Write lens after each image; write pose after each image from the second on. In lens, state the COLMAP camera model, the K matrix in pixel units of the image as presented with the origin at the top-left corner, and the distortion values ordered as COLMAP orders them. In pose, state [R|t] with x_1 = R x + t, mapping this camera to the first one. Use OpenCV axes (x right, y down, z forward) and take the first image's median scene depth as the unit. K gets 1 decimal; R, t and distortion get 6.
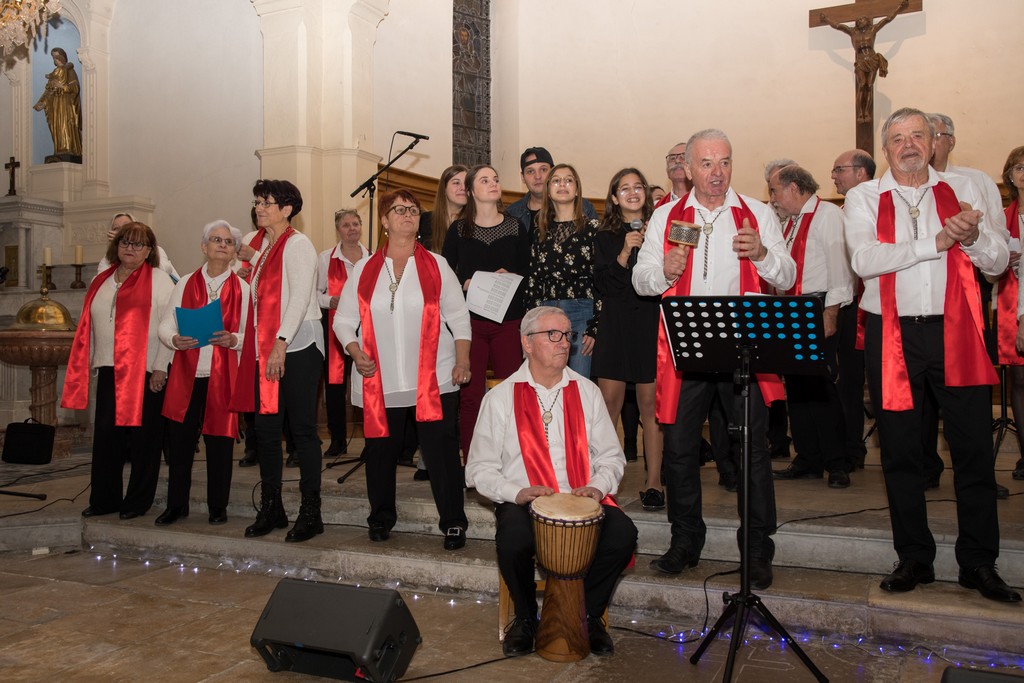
lens RADIAL K [[929.0, 0, 509.0], [0, 929.0, 337.2], [0, 0, 1]] dist [-0.037670, 0.085849]
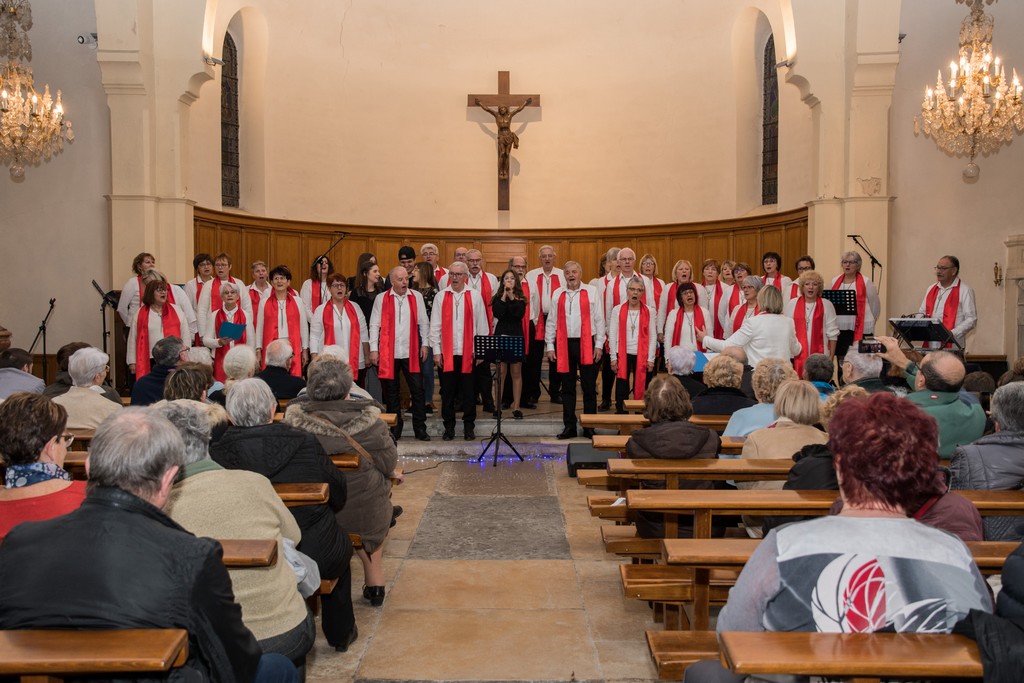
lens RADIAL K [[1139.2, 0, 512.2], [0, 1139.2, 340.0], [0, 0, 1]] dist [0.012122, 0.000000]
pose [[0.910348, -0.005760, 0.413804, -0.485919], [-0.012268, 0.999088, 0.040897, -0.070757], [-0.413662, -0.042308, 0.909447, -0.908628]]
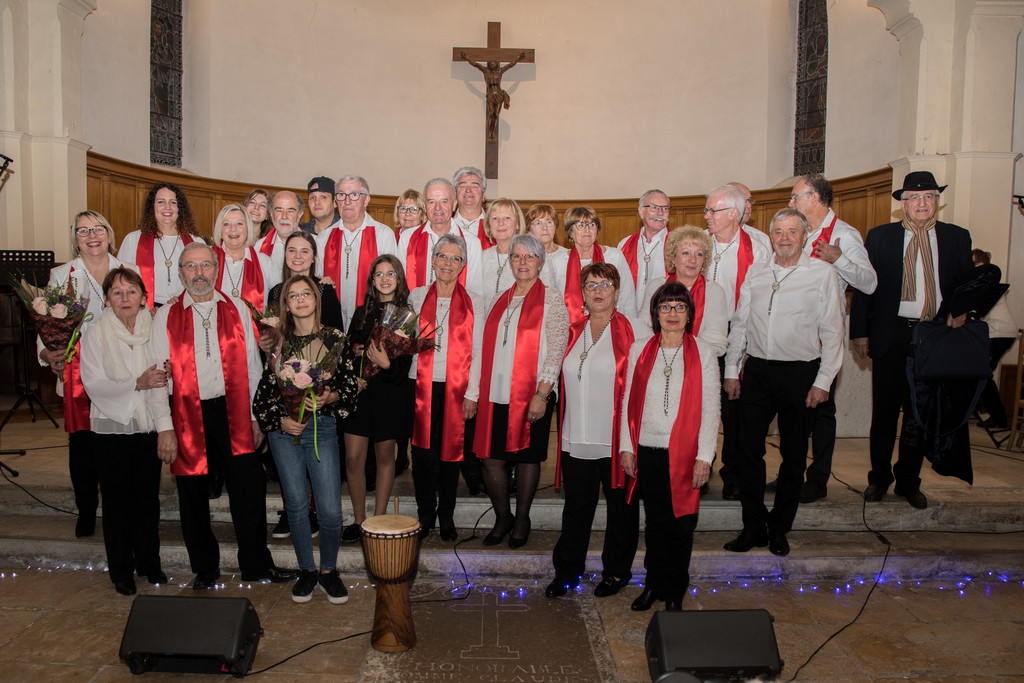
lens RADIAL K [[773.9, 0, 511.9], [0, 773.9, 364.8], [0, 0, 1]] dist [-0.104471, 0.020236]
pose [[0.896144, -0.026342, 0.442980, -0.103970], [-0.029189, 0.992576, 0.118073, -0.070568], [-0.442802, -0.118741, 0.888722, -0.005803]]
